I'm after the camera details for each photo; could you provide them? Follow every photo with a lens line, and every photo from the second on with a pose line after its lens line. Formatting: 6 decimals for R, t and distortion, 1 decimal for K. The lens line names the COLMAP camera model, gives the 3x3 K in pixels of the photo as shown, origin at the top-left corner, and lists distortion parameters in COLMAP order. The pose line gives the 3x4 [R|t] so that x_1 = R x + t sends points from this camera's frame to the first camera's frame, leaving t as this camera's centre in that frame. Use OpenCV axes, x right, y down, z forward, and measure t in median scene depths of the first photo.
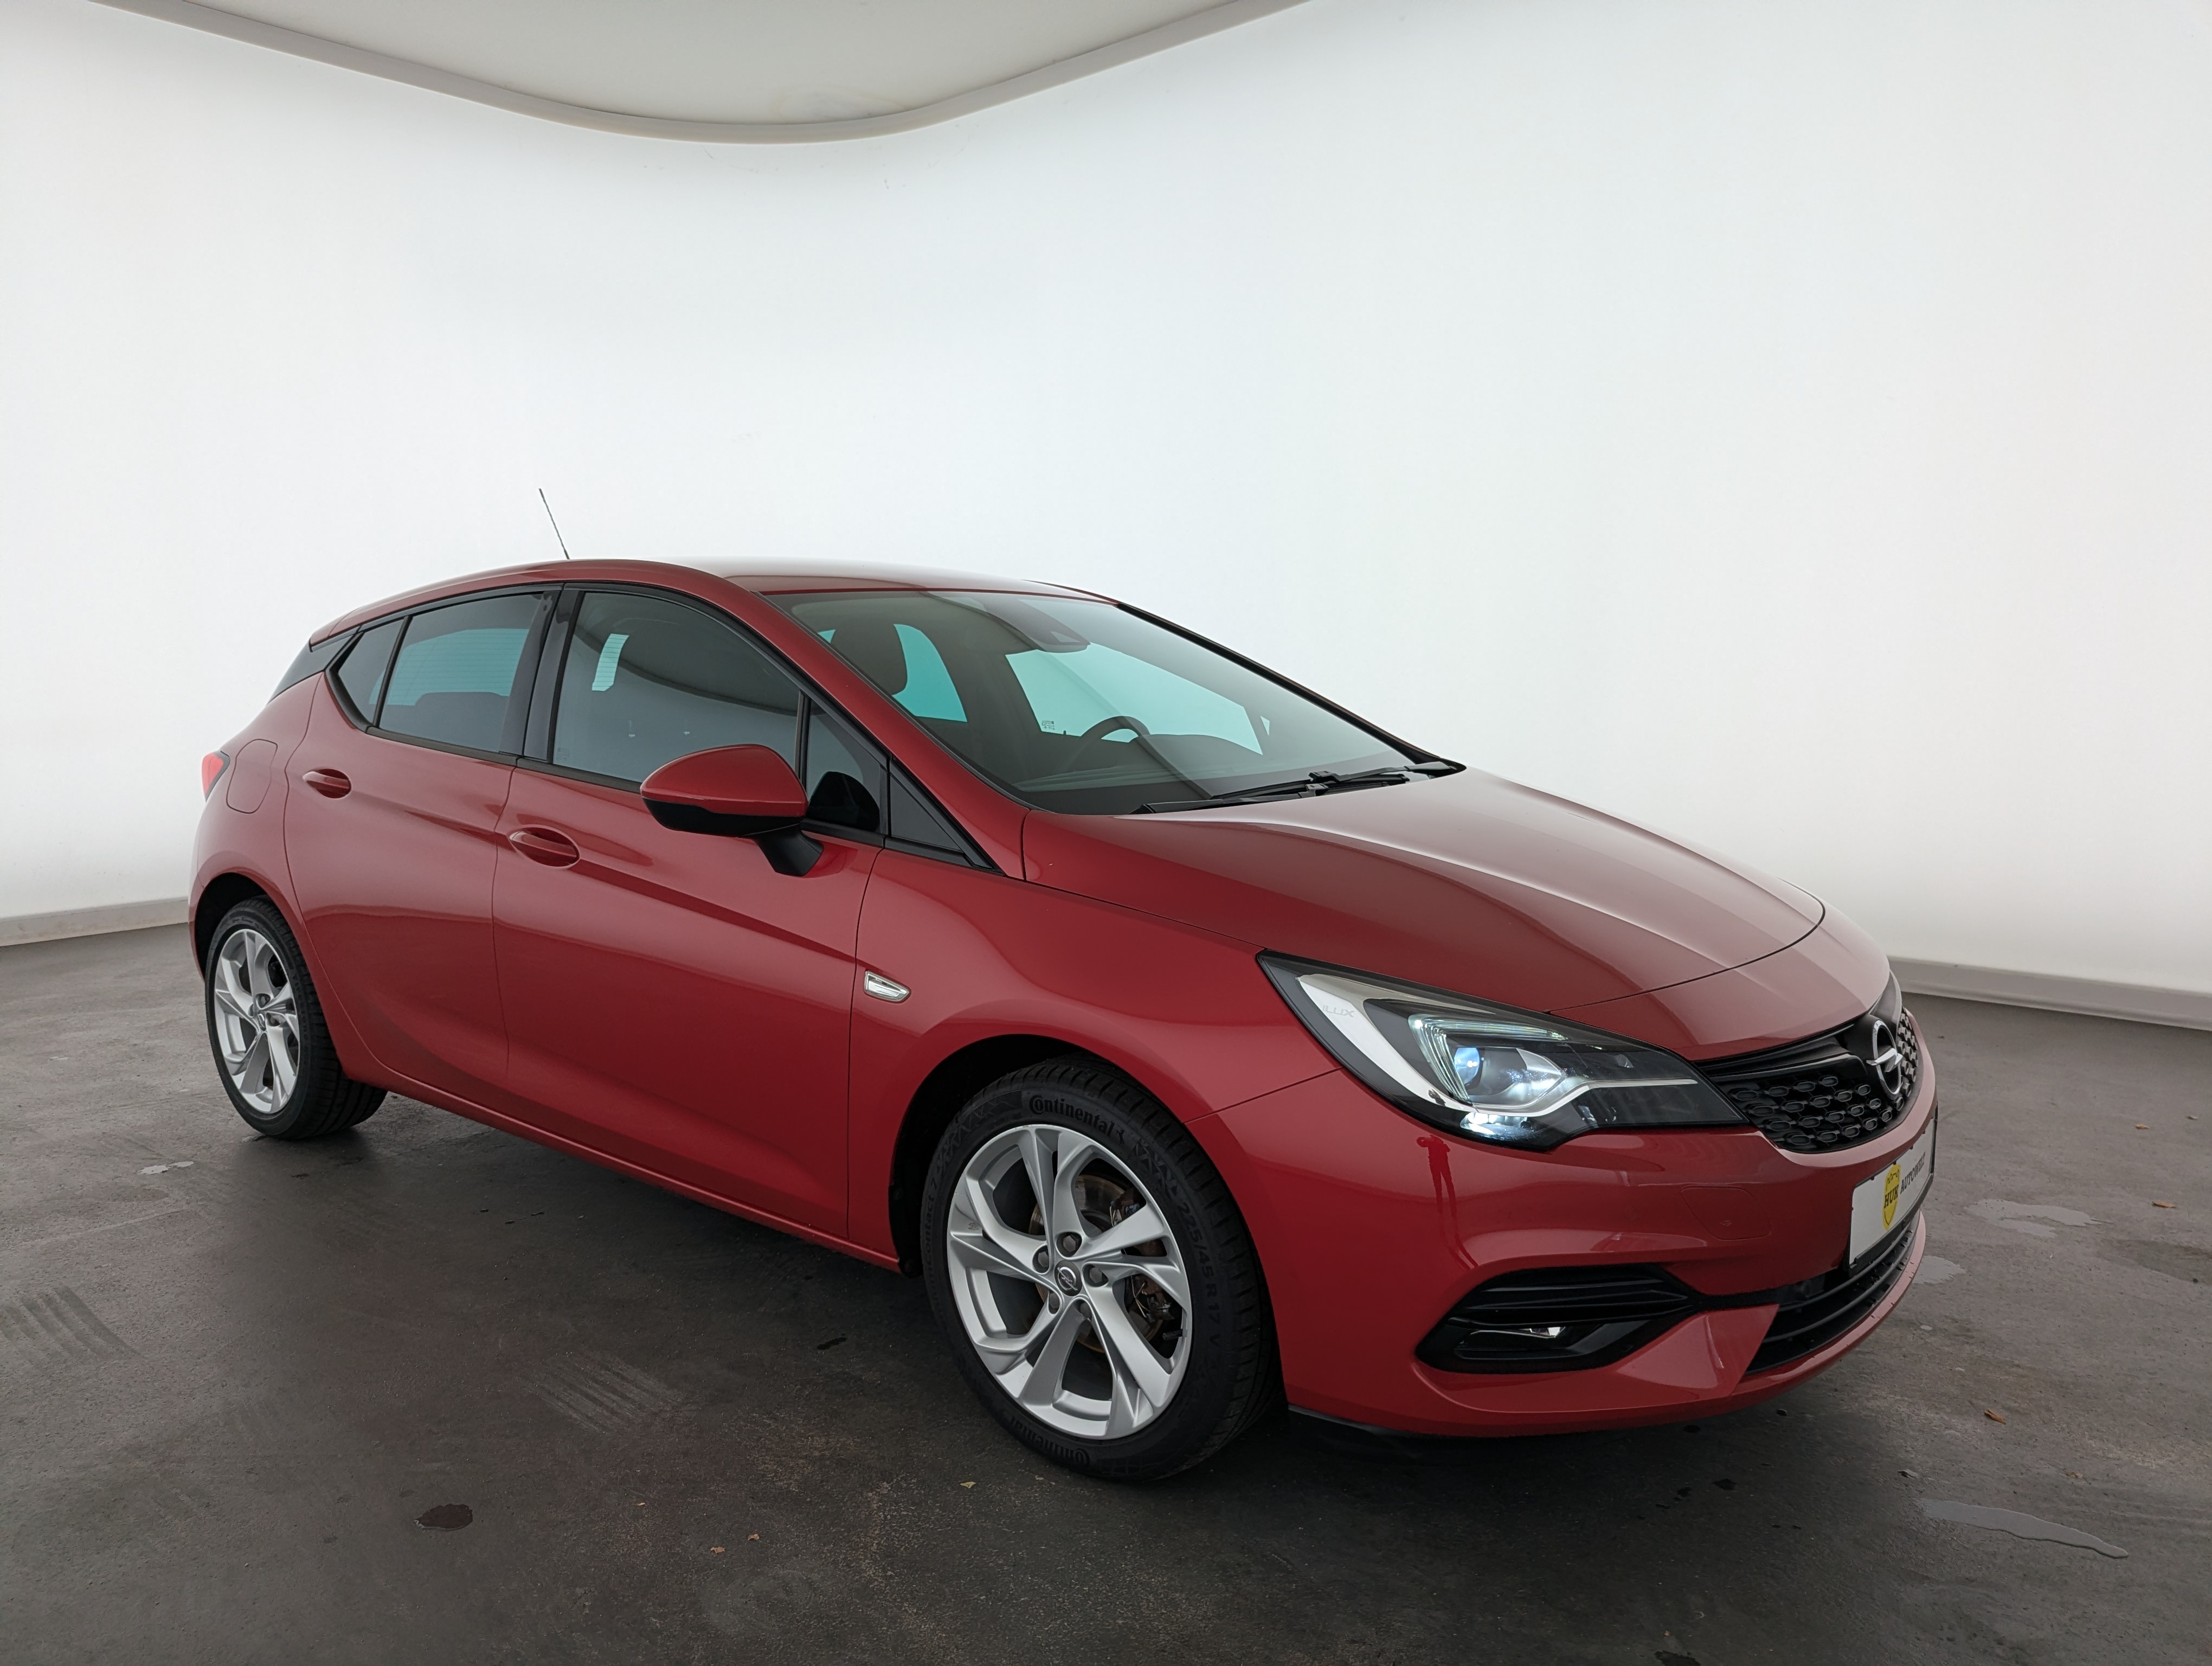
lens RADIAL K [[1548.2, 0, 1113.9], [0, 1548.2, 907.5], [0, 0, 1]] dist [0.005463, -0.001131]
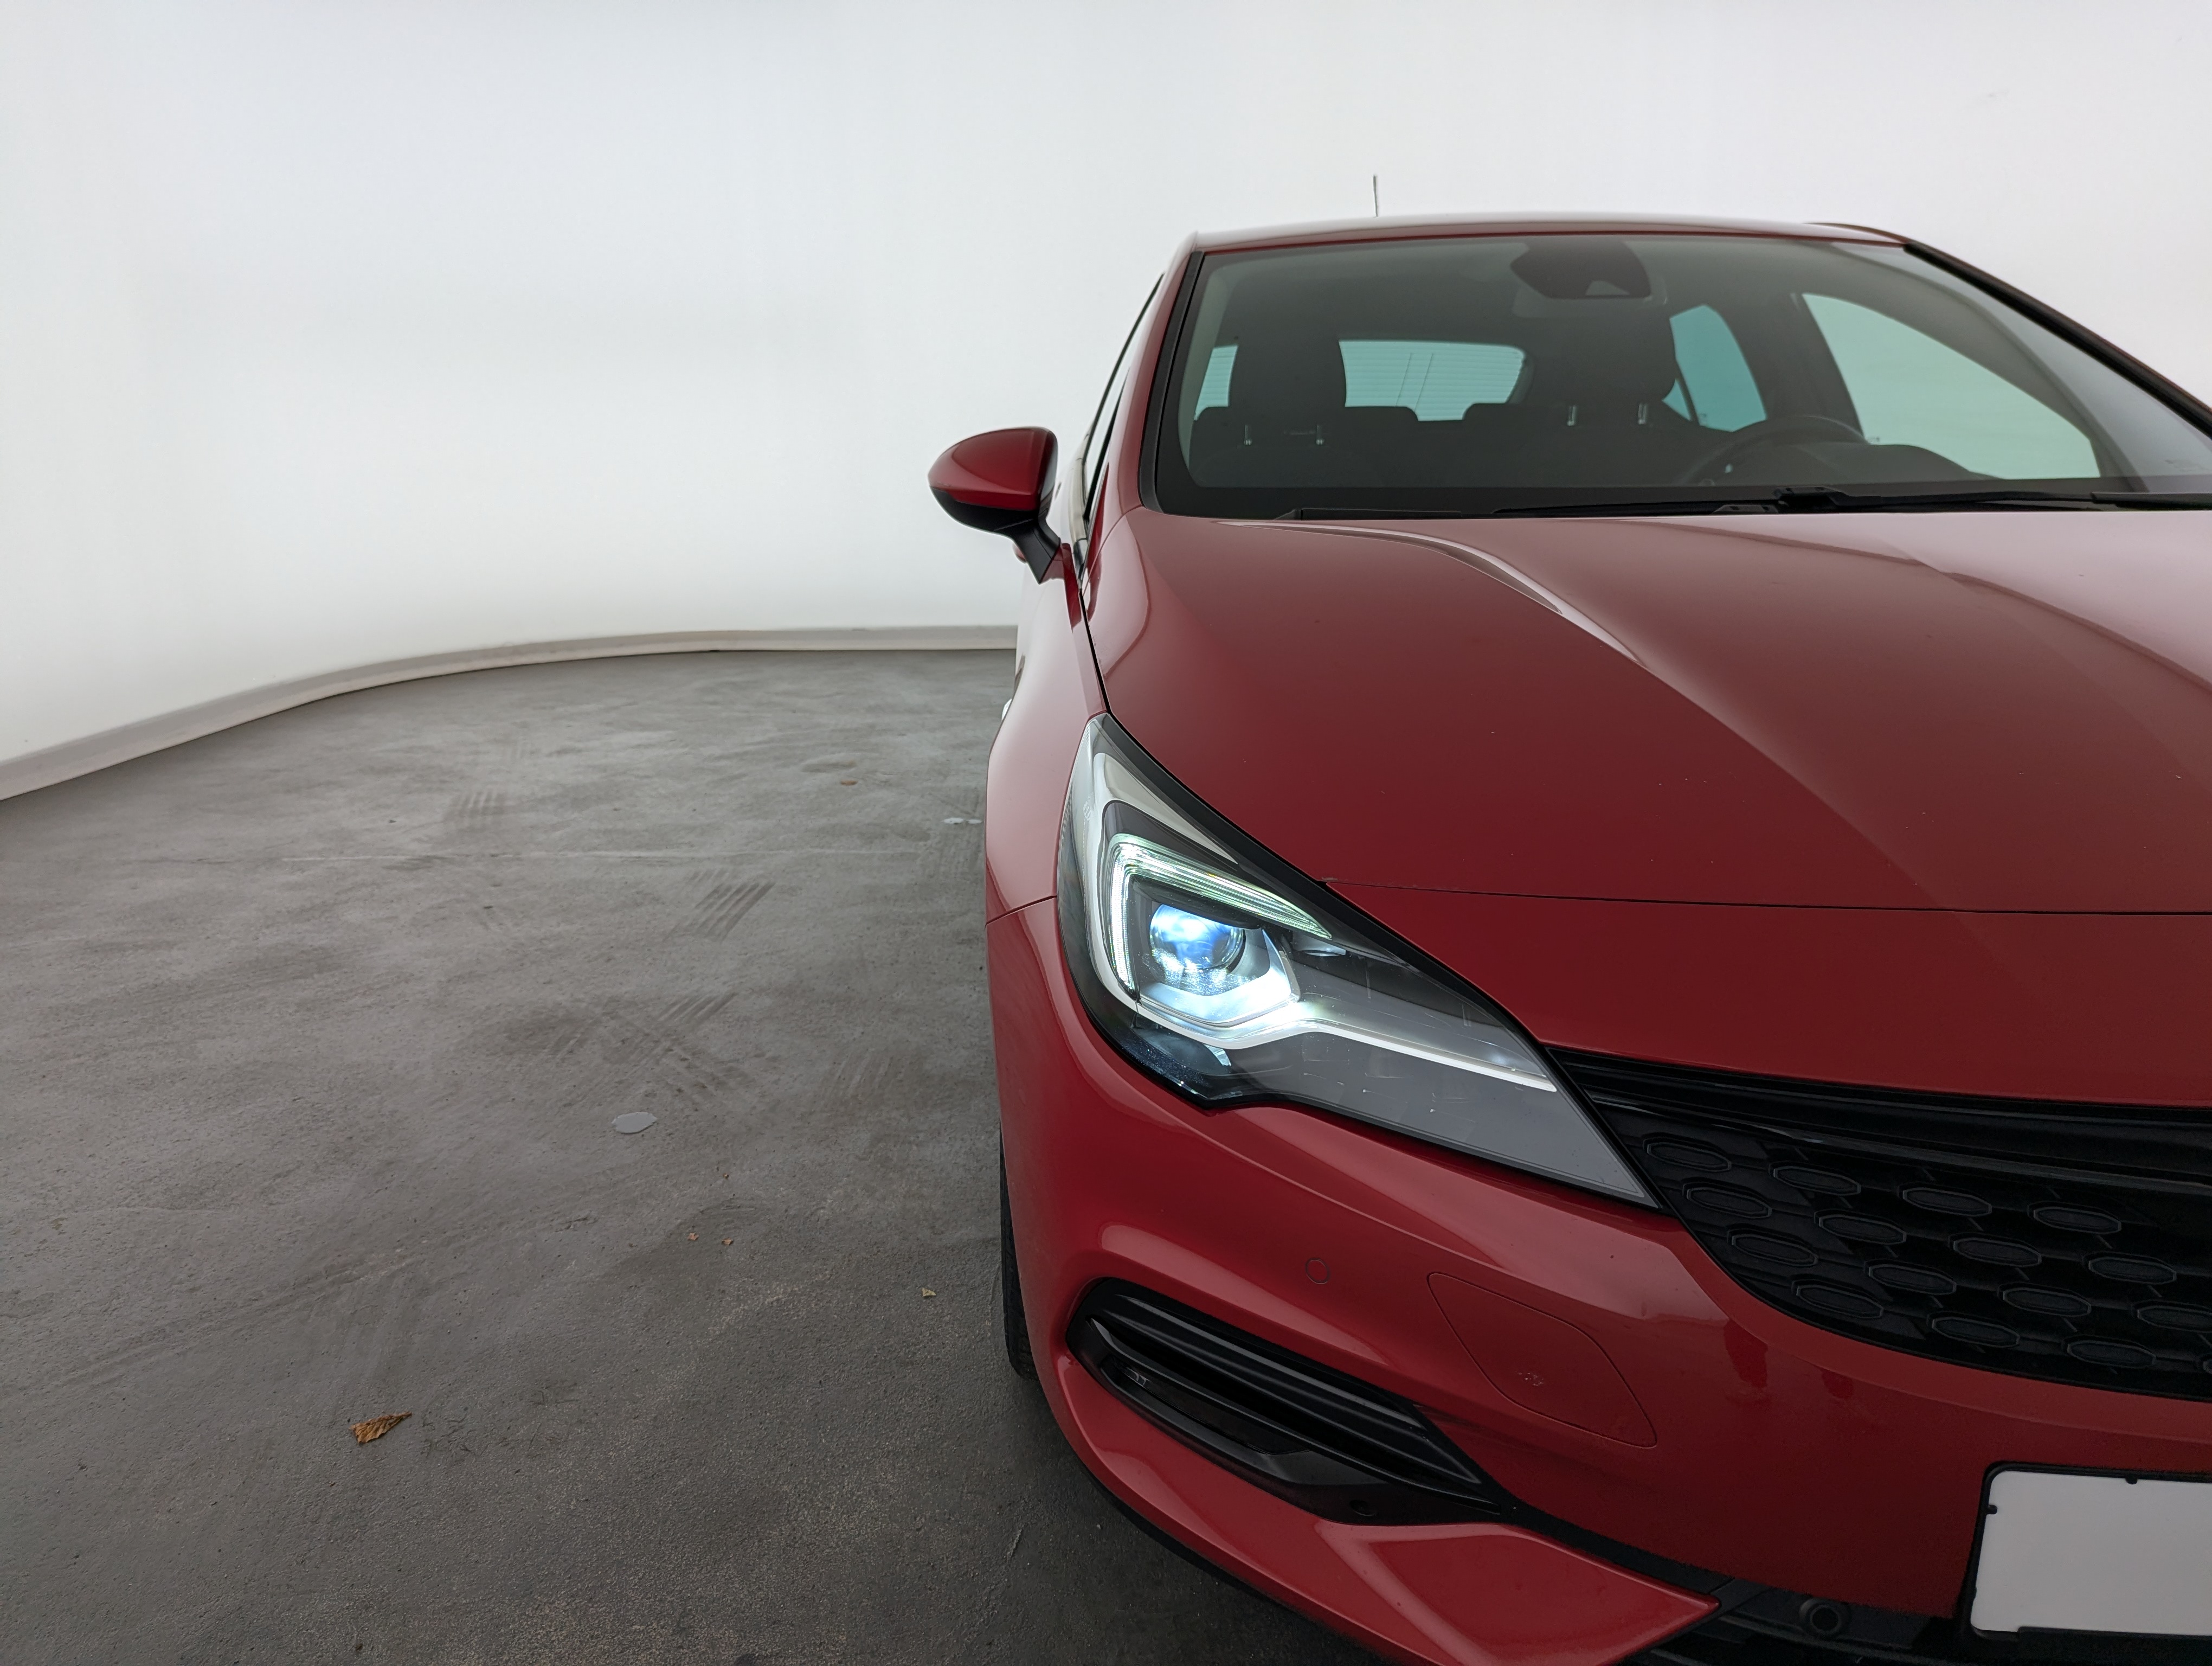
lens RADIAL K [[1548.2, 0, 1113.9], [0, 1548.2, 907.5], [0, 0, 1]] dist [0.005463, -0.001131]
pose [[0.631598, 0.223638, -0.742341, 0.592616], [-0.118890, 0.974107, 0.192306, -0.016953], [0.766126, -0.033203, 0.641832, 0.549906]]
